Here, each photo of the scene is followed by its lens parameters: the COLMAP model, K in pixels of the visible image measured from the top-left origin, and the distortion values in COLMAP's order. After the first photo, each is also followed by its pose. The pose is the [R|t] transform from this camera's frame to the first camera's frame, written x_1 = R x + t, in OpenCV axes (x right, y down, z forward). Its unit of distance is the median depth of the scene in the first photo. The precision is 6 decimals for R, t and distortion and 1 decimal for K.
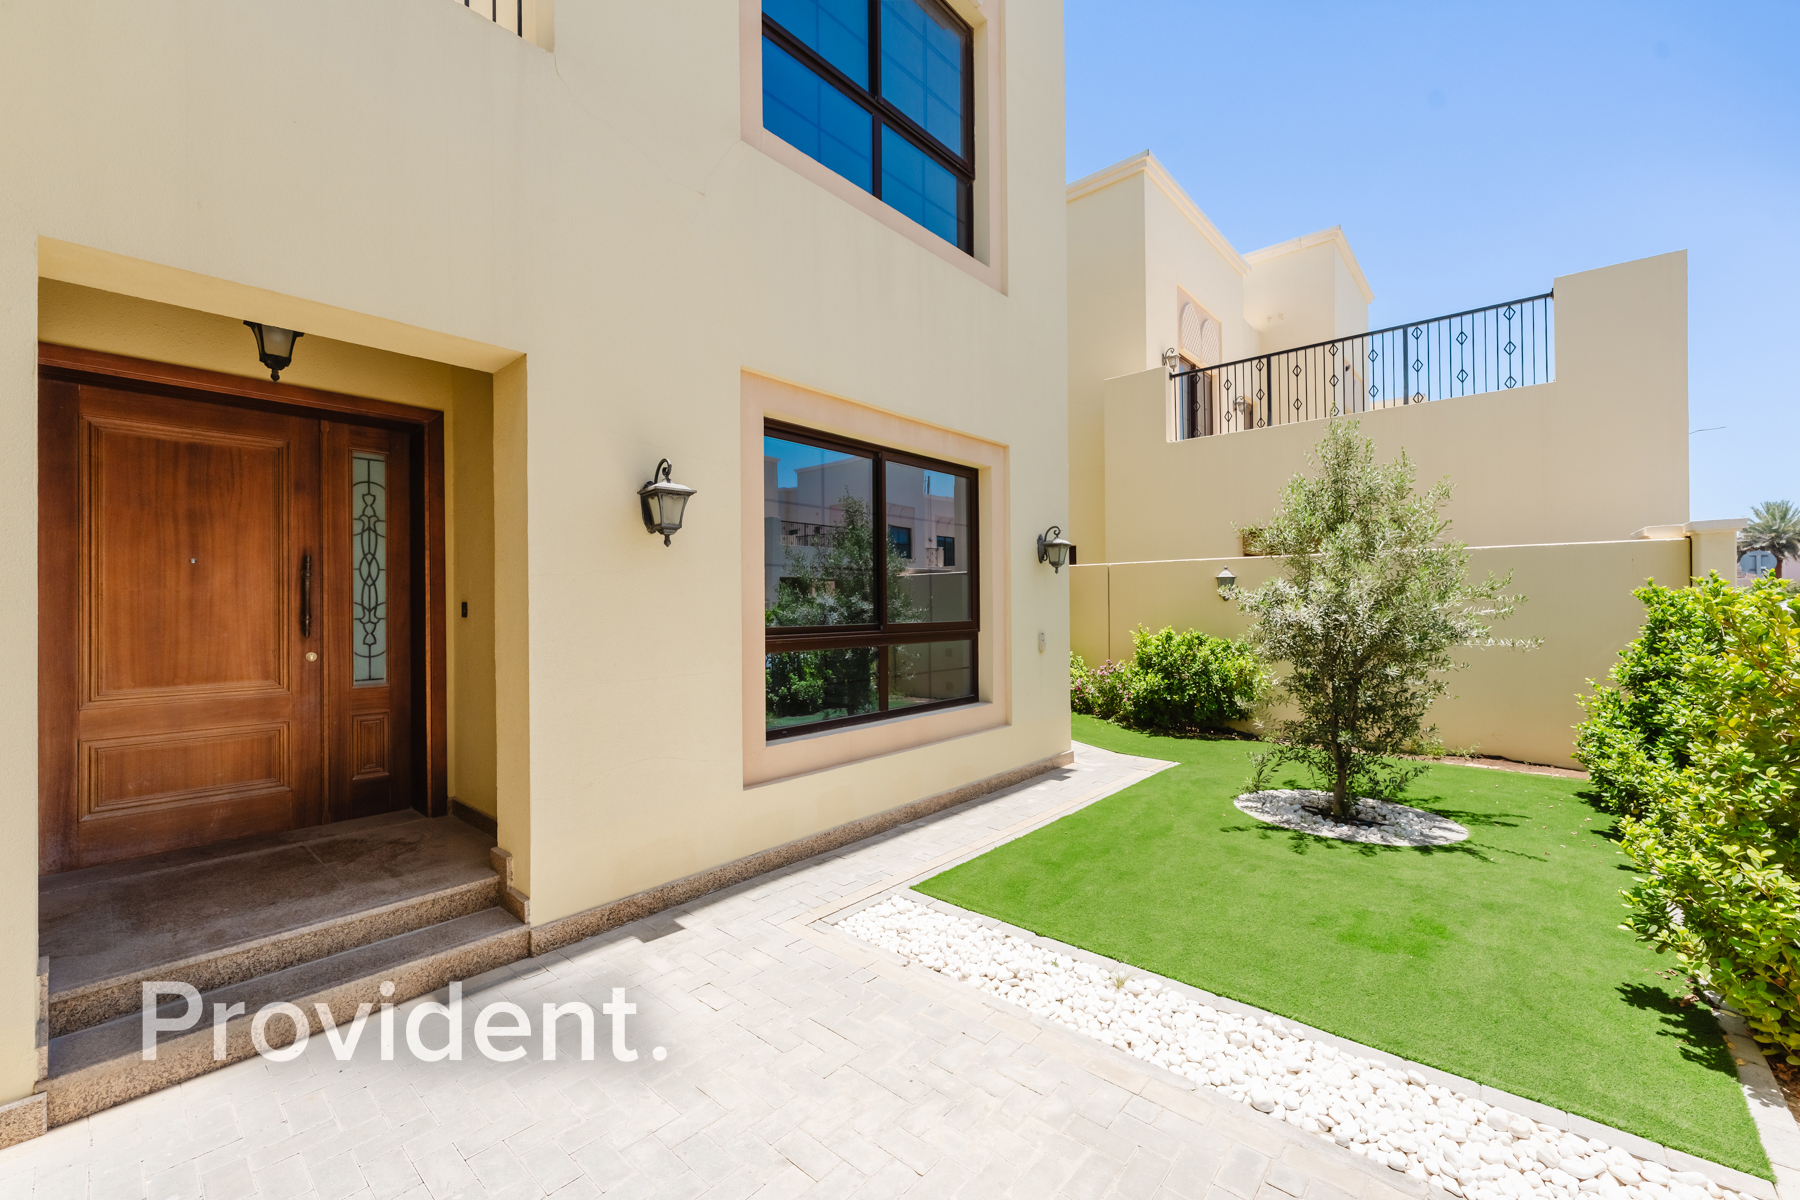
lens RADIAL K [[711.1, 0, 898.8], [0, 711.1, 596.2], [0, 0, 1]] dist [0.002136, -0.001738]
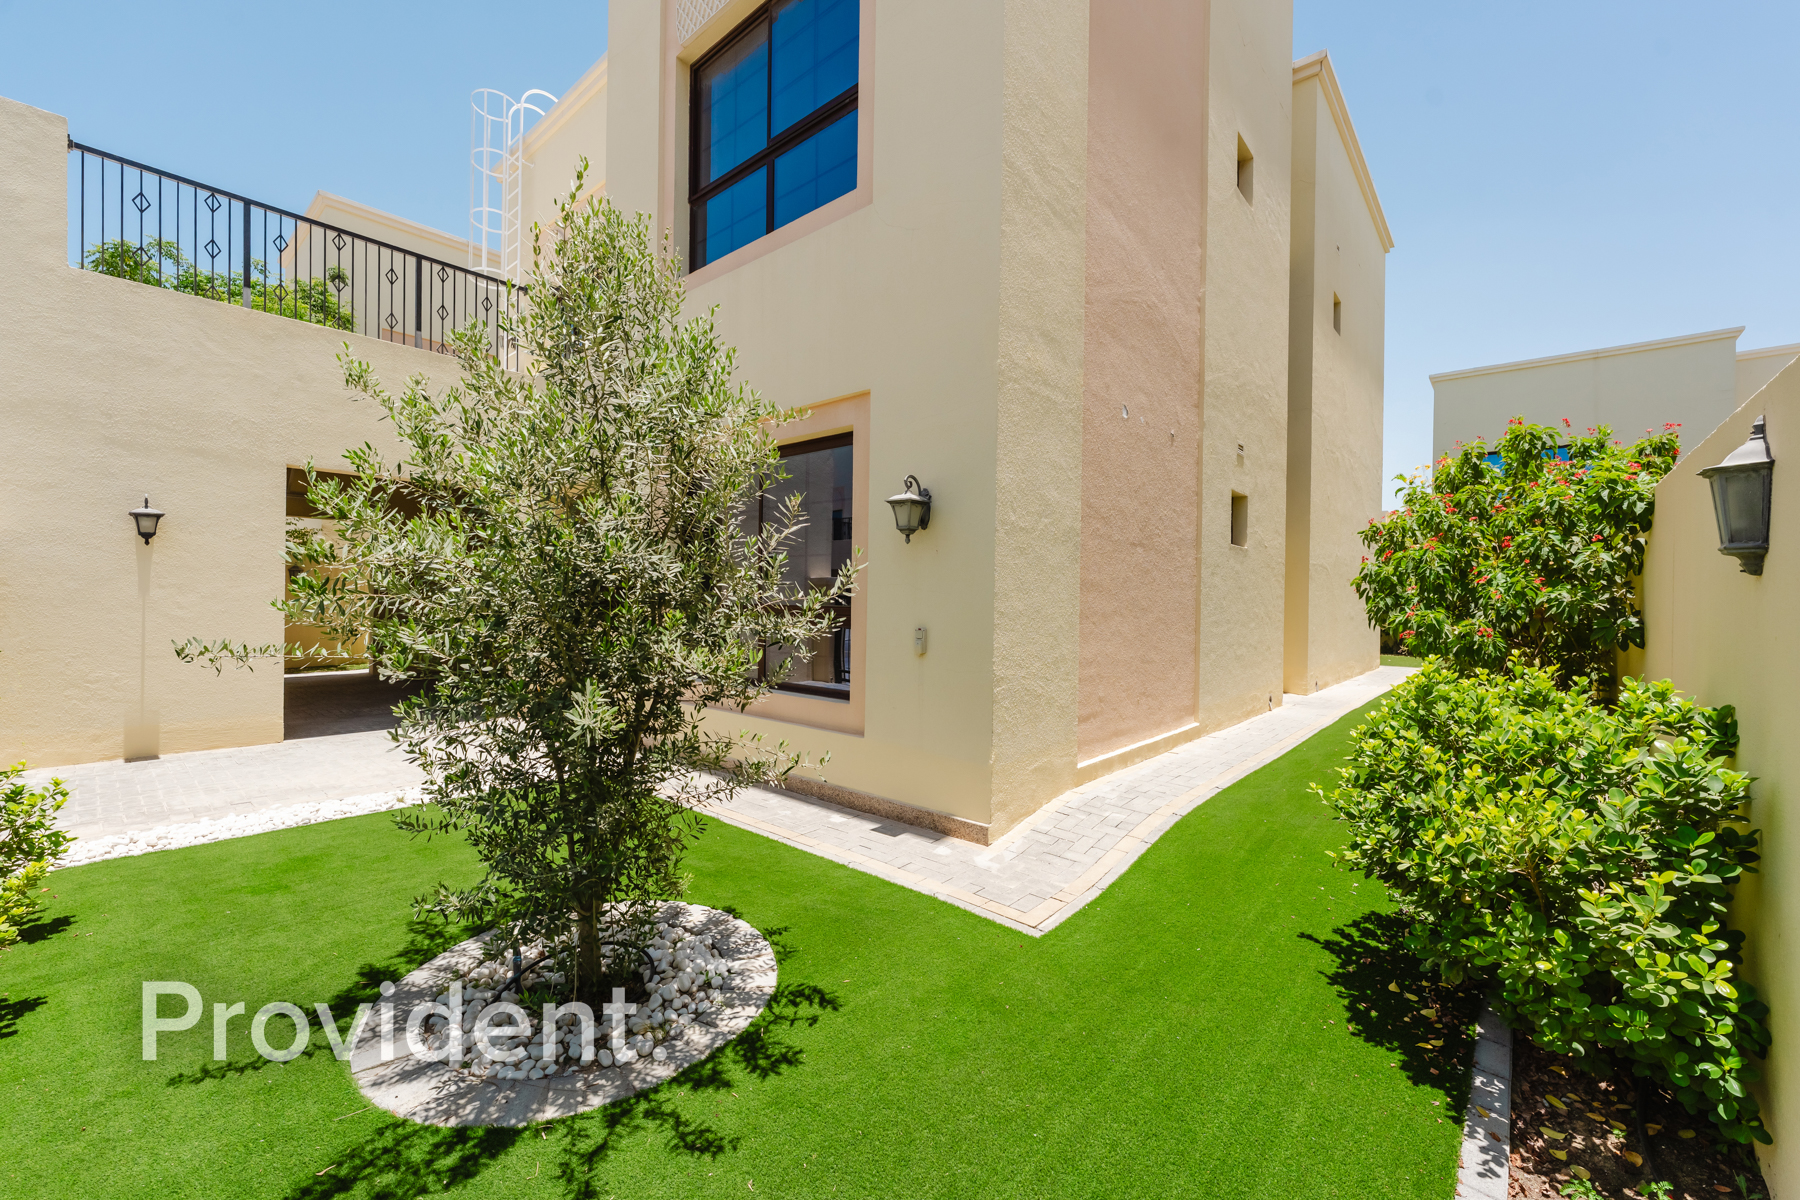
lens RADIAL K [[711.1, 0, 905.3], [0, 711.1, 598.5], [0, 0, 1]] dist [0.002136, -0.001738]
pose [[0.014798, 0.007689, -0.999861, 1.098908], [0.005728, 0.999953, 0.007775, 0.019633], [0.999874, -0.005842, 0.014754, 1.175277]]
